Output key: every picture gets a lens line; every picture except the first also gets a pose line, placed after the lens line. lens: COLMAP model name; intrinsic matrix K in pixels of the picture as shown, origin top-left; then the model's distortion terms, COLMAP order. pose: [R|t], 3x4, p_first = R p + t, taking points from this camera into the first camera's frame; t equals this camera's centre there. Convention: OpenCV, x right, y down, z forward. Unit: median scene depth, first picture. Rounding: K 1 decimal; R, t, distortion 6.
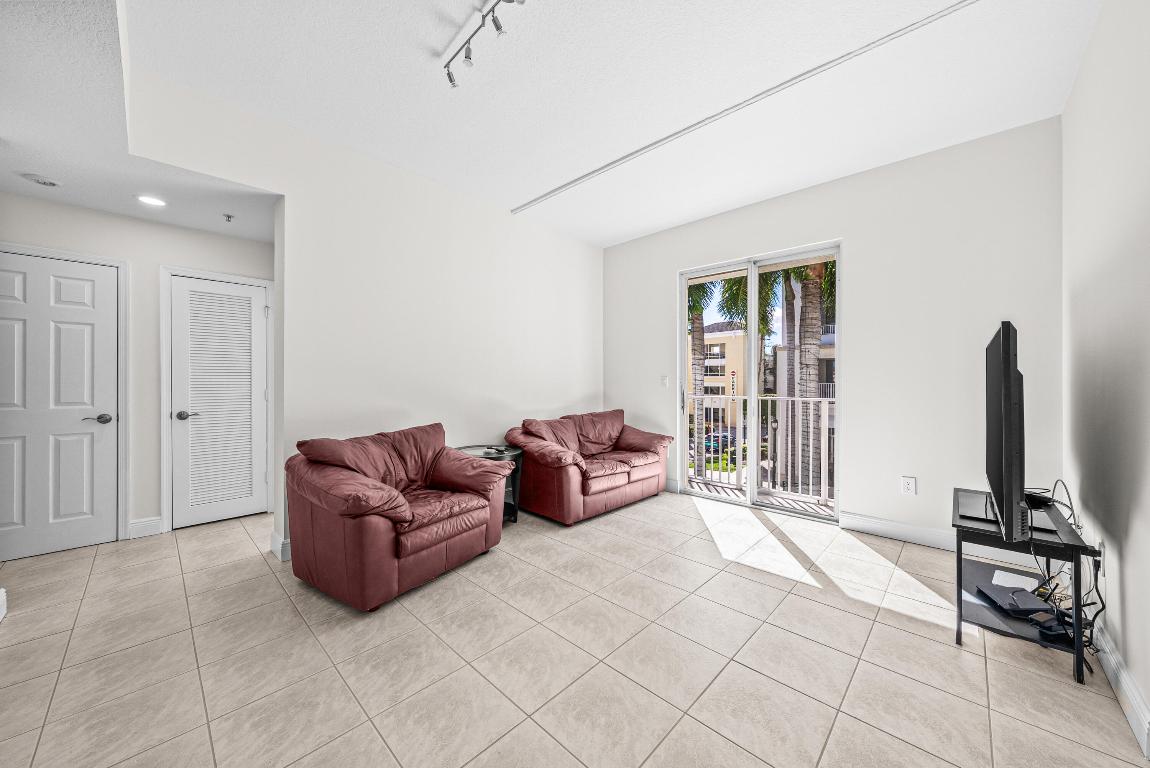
lens RADIAL K [[405.8, 0, 570.1], [0, 405.8, 378.6], [0, 0, 1]] dist [-0.000510, -0.000323]
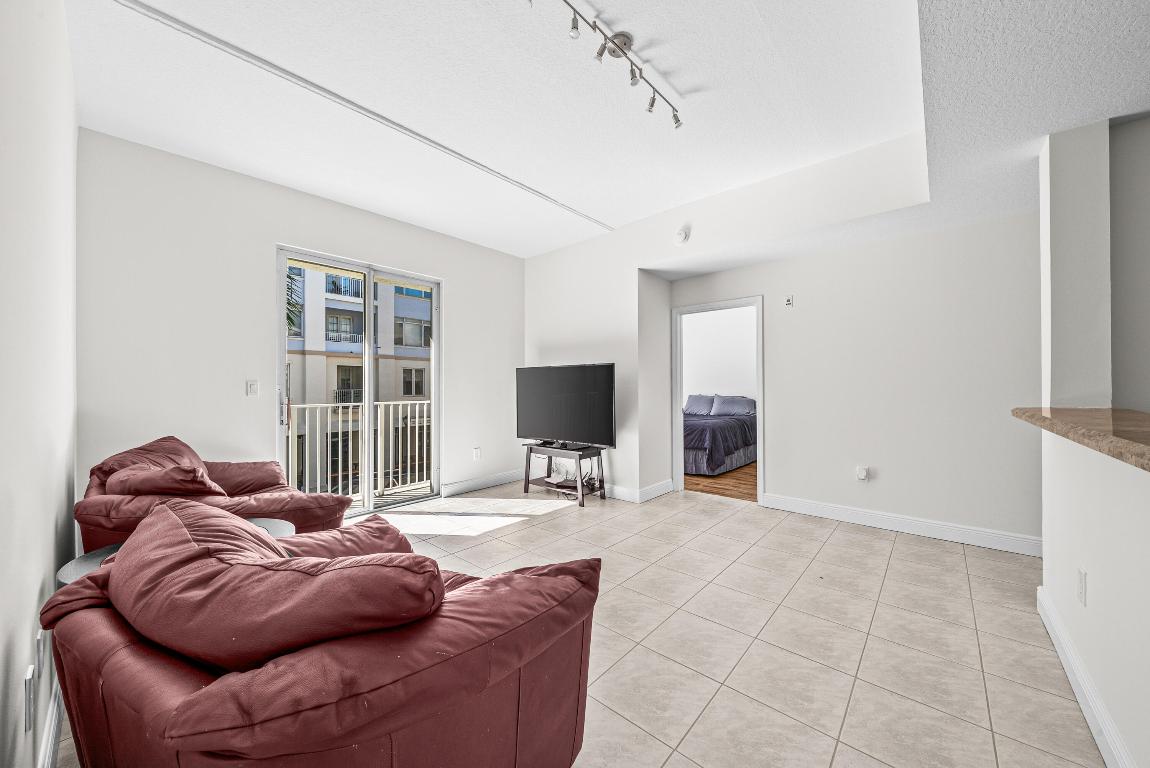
lens RADIAL K [[405.8, 0, 584.9], [0, 405.8, 382.3], [0, 0, 1]] dist [-0.000510, -0.000323]
pose [[-0.047441, -0.000655, 0.998874, -0.723783], [-0.001797, 0.999998, 0.000570, -0.009386], [-0.998872, -0.001768, -0.047442, 0.643775]]
